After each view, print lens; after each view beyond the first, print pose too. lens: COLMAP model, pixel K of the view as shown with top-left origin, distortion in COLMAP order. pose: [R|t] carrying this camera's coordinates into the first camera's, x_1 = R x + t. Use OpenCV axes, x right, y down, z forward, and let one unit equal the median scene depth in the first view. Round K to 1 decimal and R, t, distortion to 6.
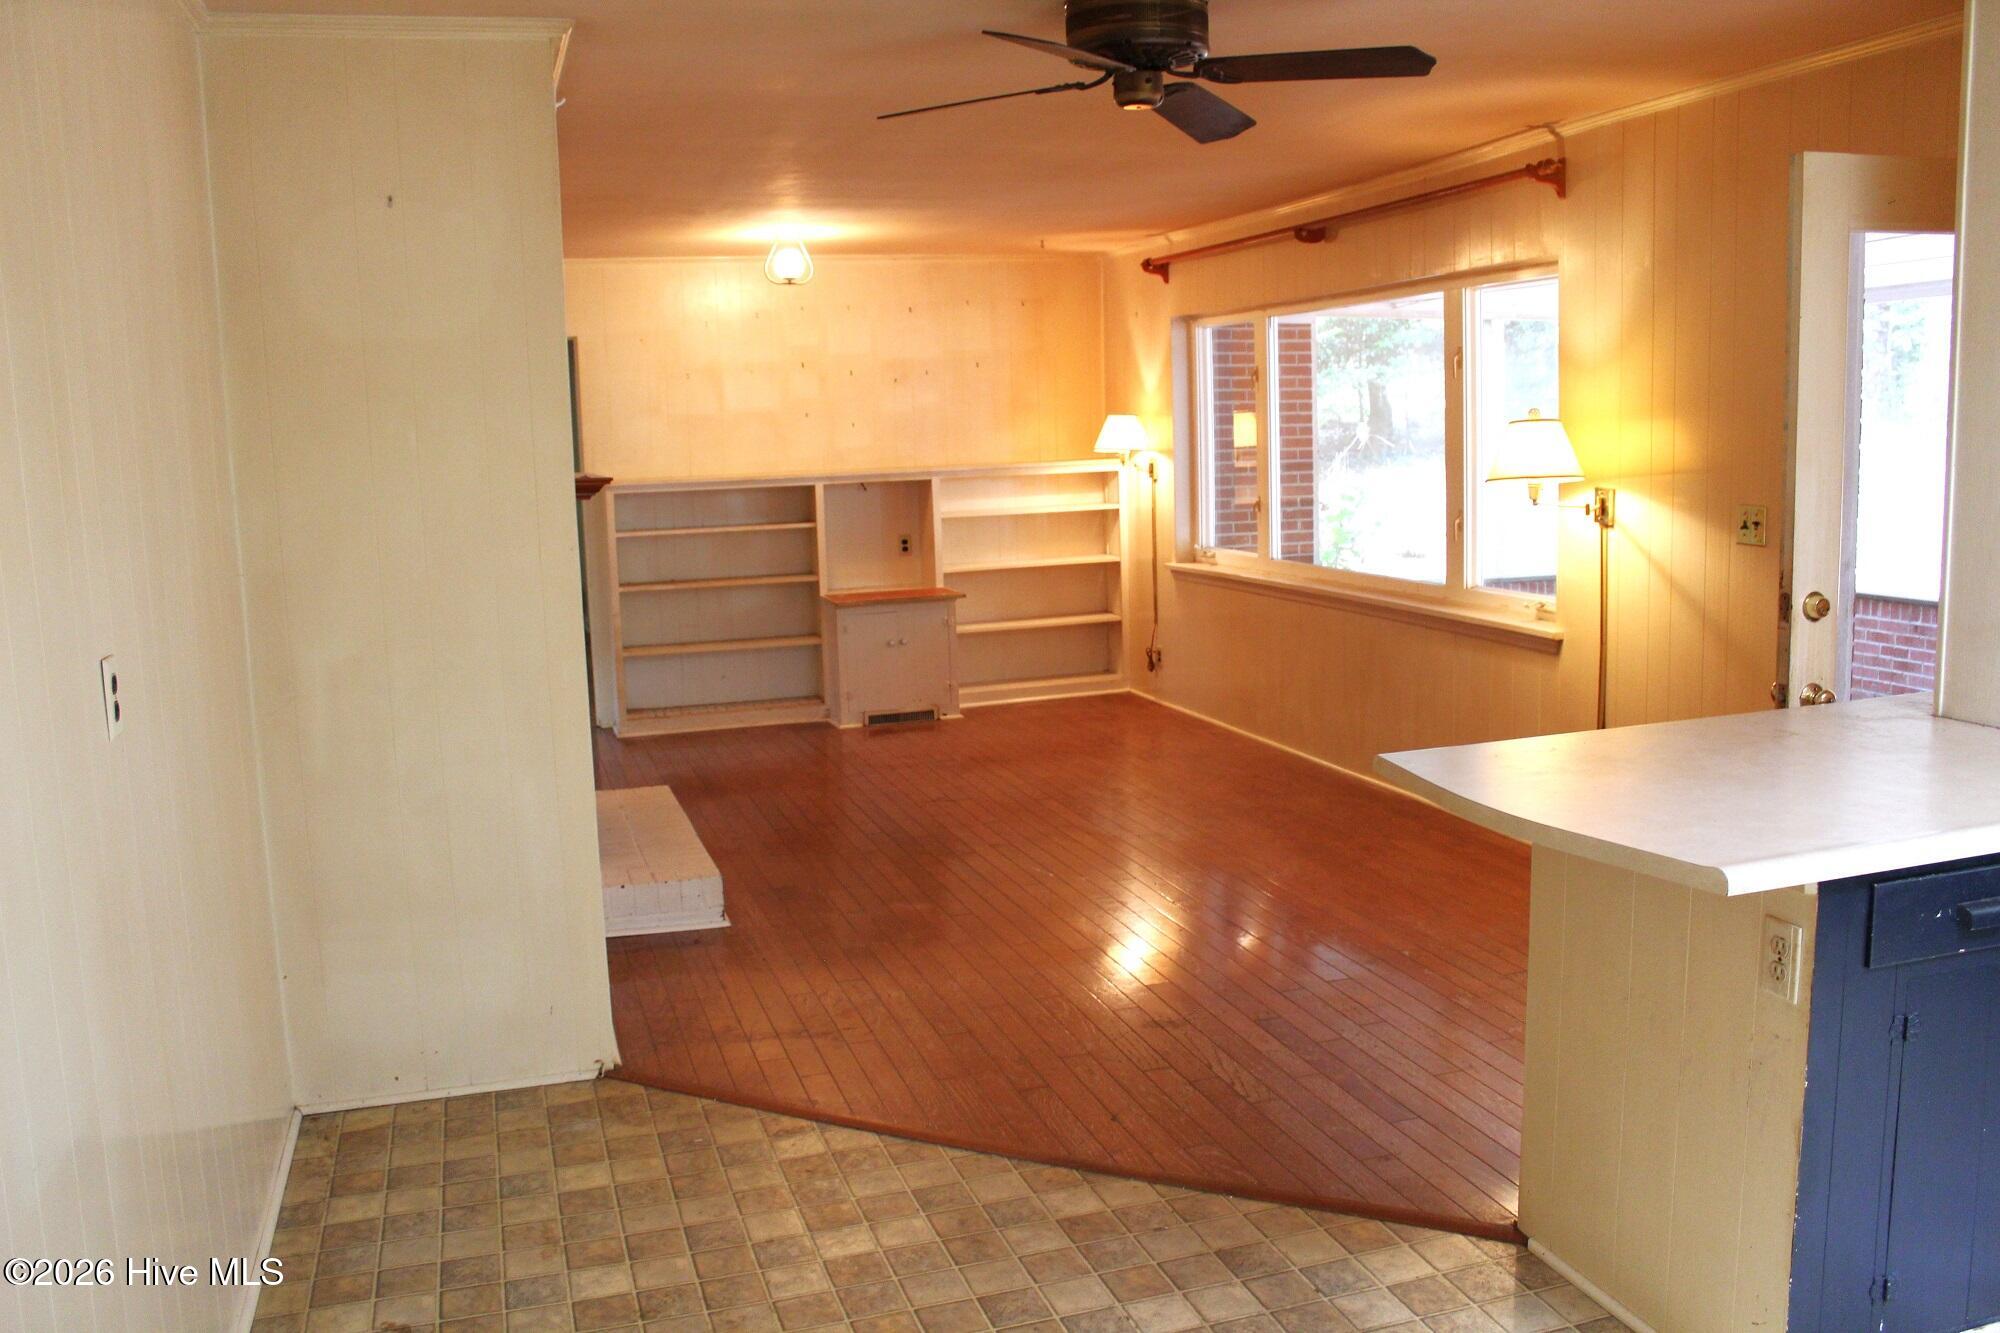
lens RADIAL K [[1686.6, 0, 1032.2], [0, 1686.6, 668.1], [0, 0, 1]] dist [-0.075798, 0.010010]
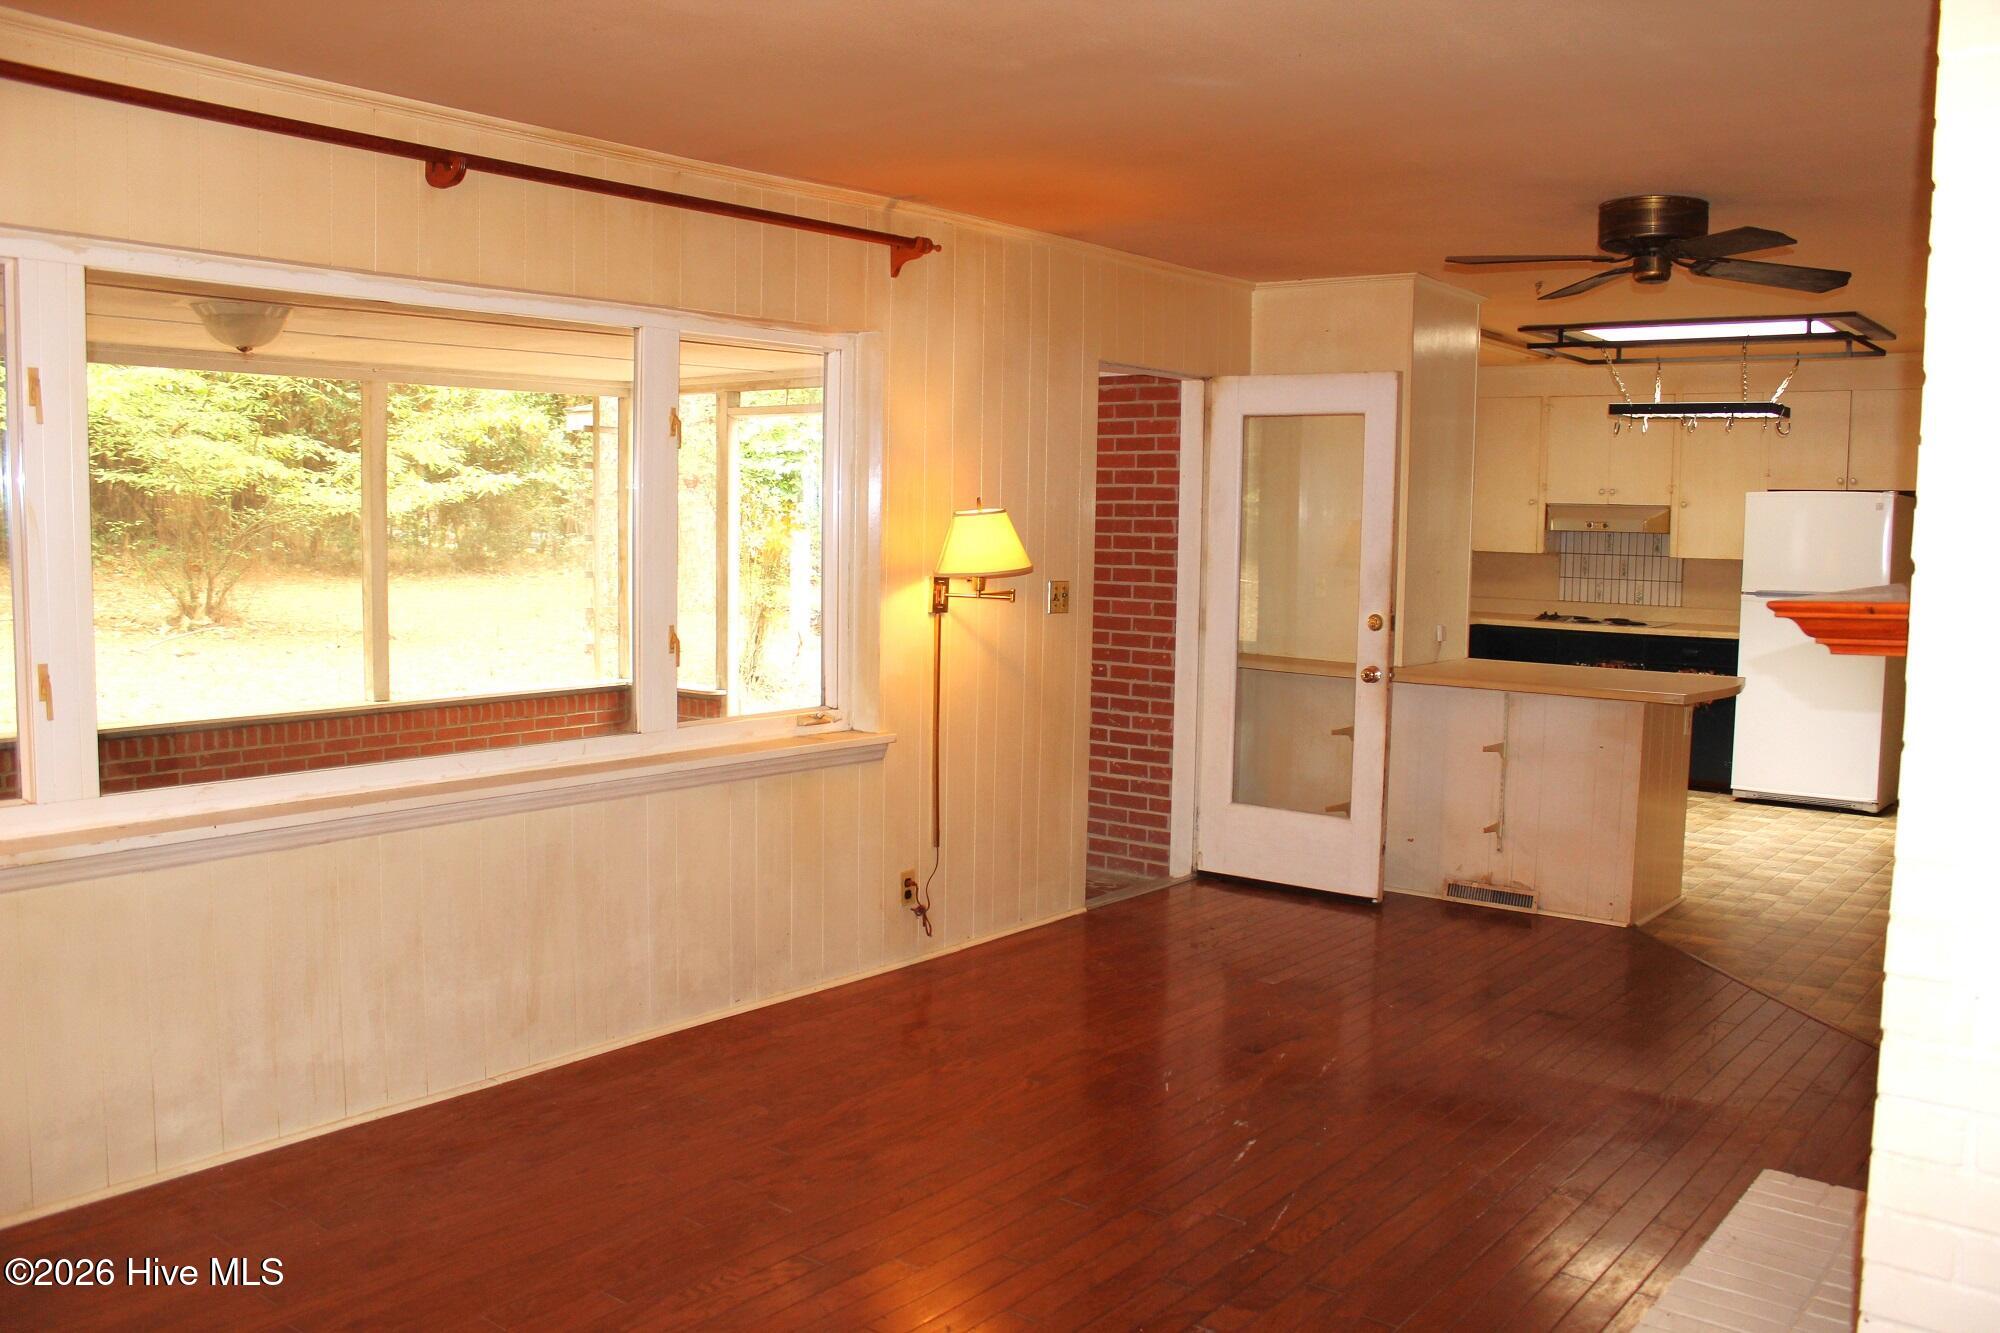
lens RADIAL K [[1686.6, 0, 1032.2], [0, 1686.6, 668.1], [0, 0, 1]] dist [-0.075798, 0.010010]
pose [[-0.581196, -0.056411, 0.811806, -0.789326], [0.112594, 0.982425, 0.148877, -0.302559], [-0.805936, 0.177931, -0.564630, 2.326776]]
